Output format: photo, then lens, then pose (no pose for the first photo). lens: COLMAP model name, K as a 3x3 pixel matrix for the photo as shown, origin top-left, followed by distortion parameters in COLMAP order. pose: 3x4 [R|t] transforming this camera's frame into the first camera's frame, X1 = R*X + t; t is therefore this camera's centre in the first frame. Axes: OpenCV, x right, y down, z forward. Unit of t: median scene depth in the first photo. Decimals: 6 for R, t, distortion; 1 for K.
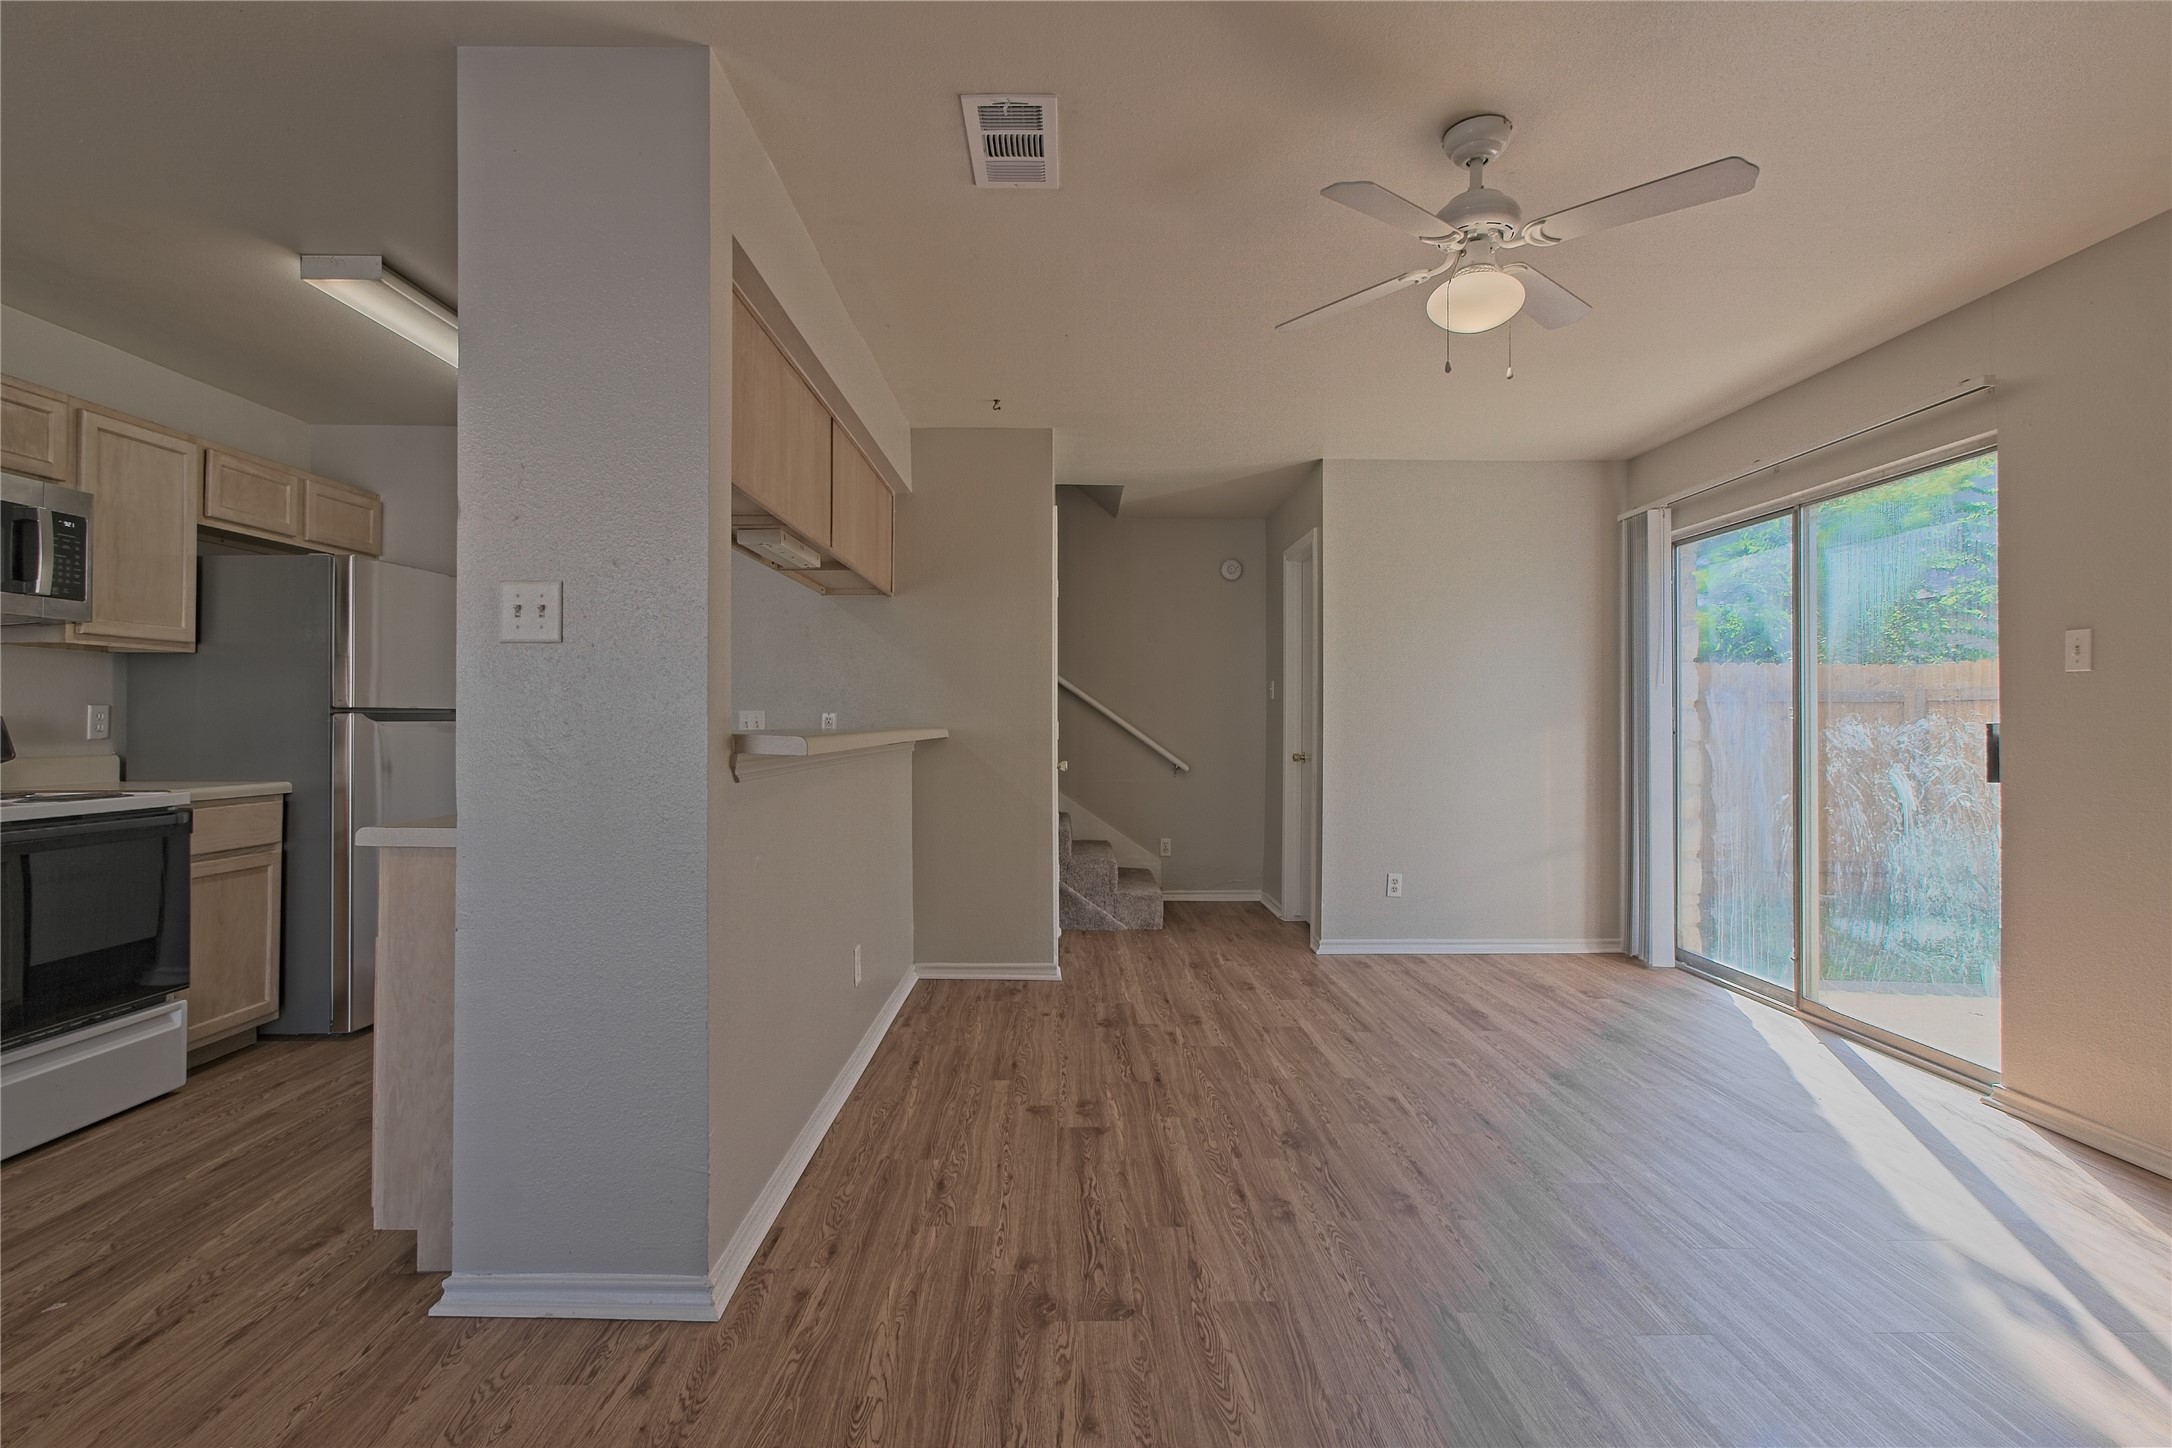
lens RADIAL K [[1000.7, 0, 1078.9], [0, 1000.7, 708.9], [0, 0, 1]] dist [-0.005934, 0.002591]
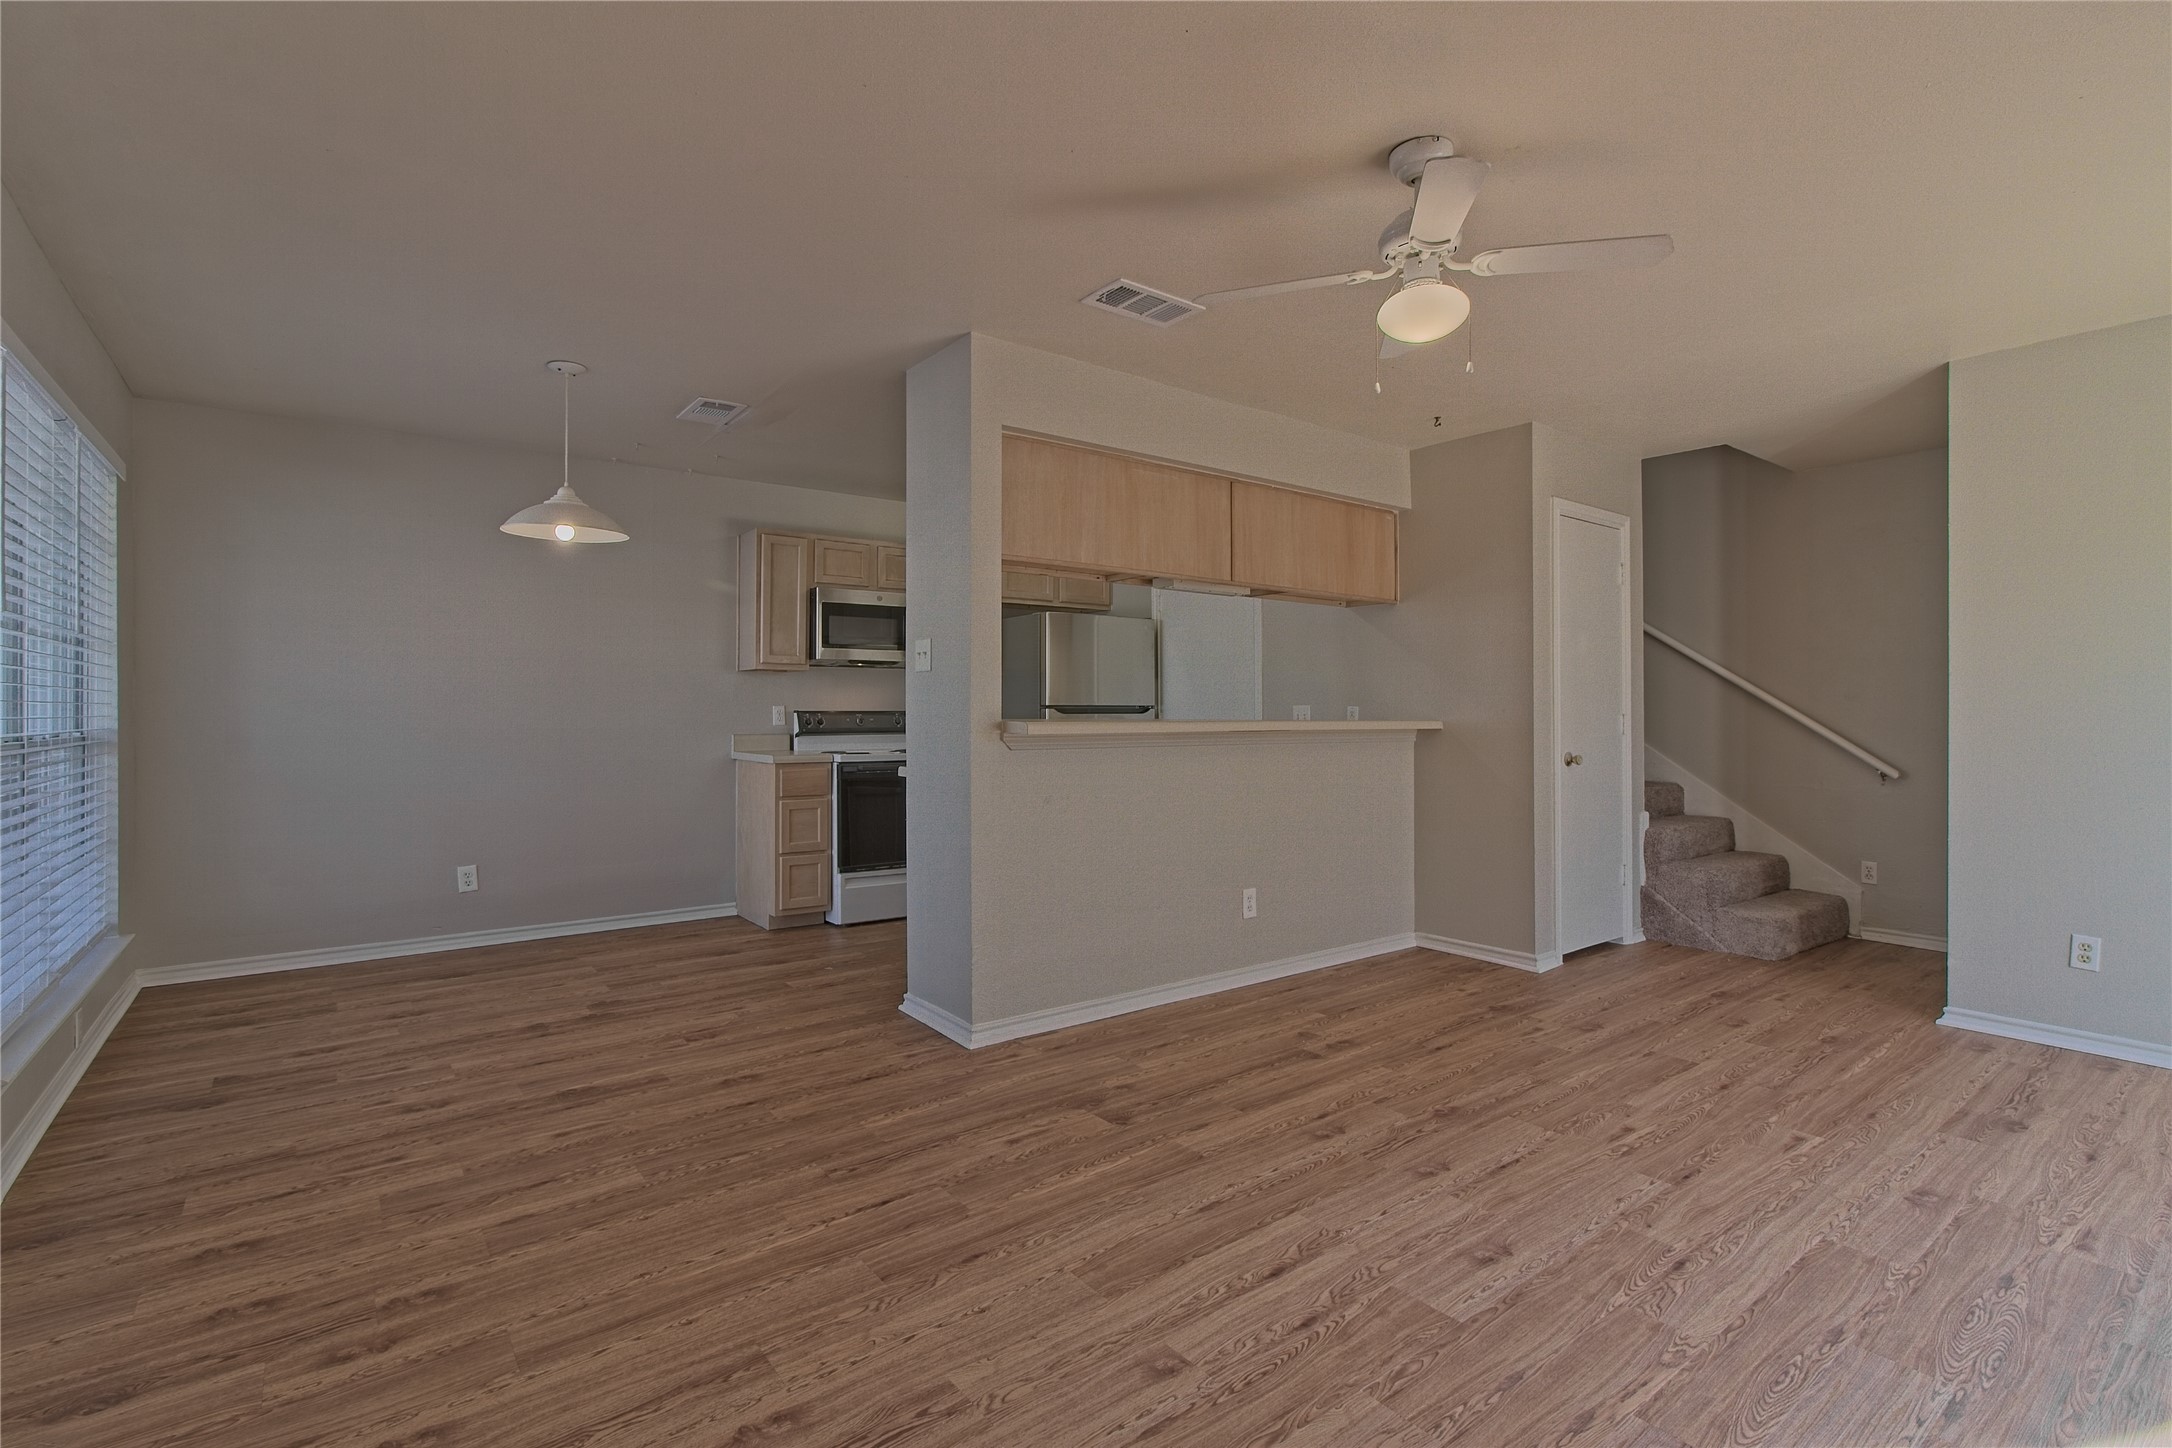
lens RADIAL K [[1000.7, 0, 1078.9], [0, 1000.7, 708.9], [0, 0, 1]] dist [-0.005934, 0.002591]
pose [[0.593542, -0.003581, -0.804795, 0.735102], [0.008971, 0.999957, 0.002168, 0.002011], [0.804753, -0.008507, 0.593549, 0.061712]]
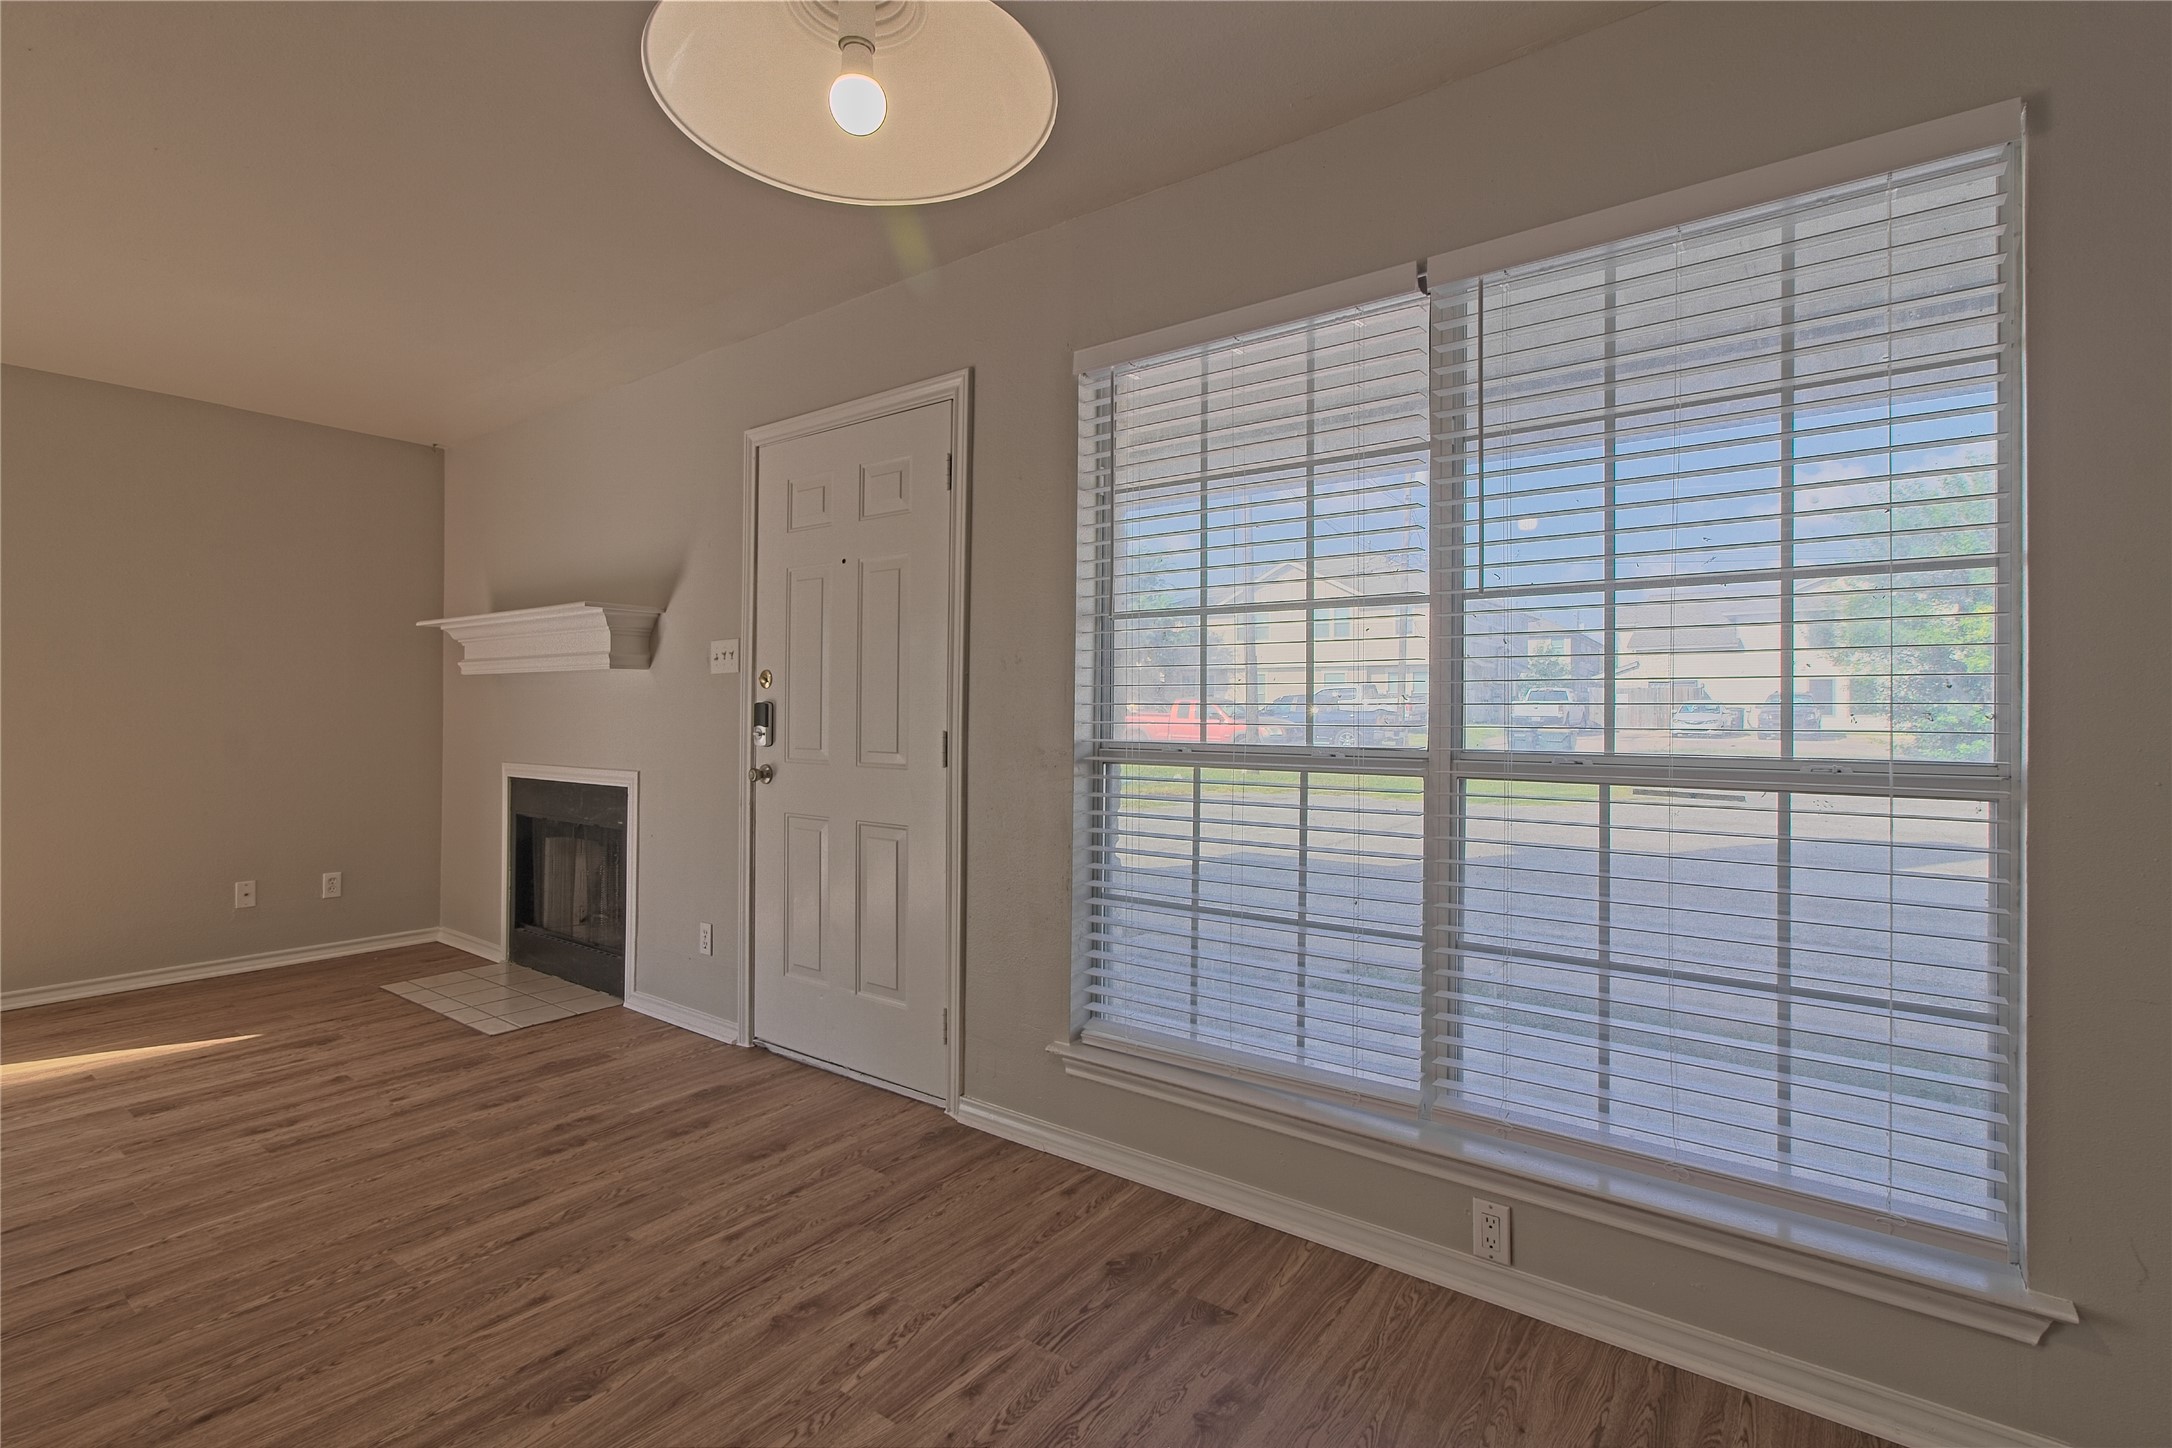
lens RADIAL K [[1000.7, 0, 1078.9], [0, 1000.7, 708.9], [0, 0, 1]] dist [-0.005934, 0.002591]
pose [[-0.792491, -0.003295, 0.609875, -0.893938], [-0.011603, 0.999886, -0.009675, 0.001730], [-0.609773, -0.014743, -0.792439, 0.510187]]
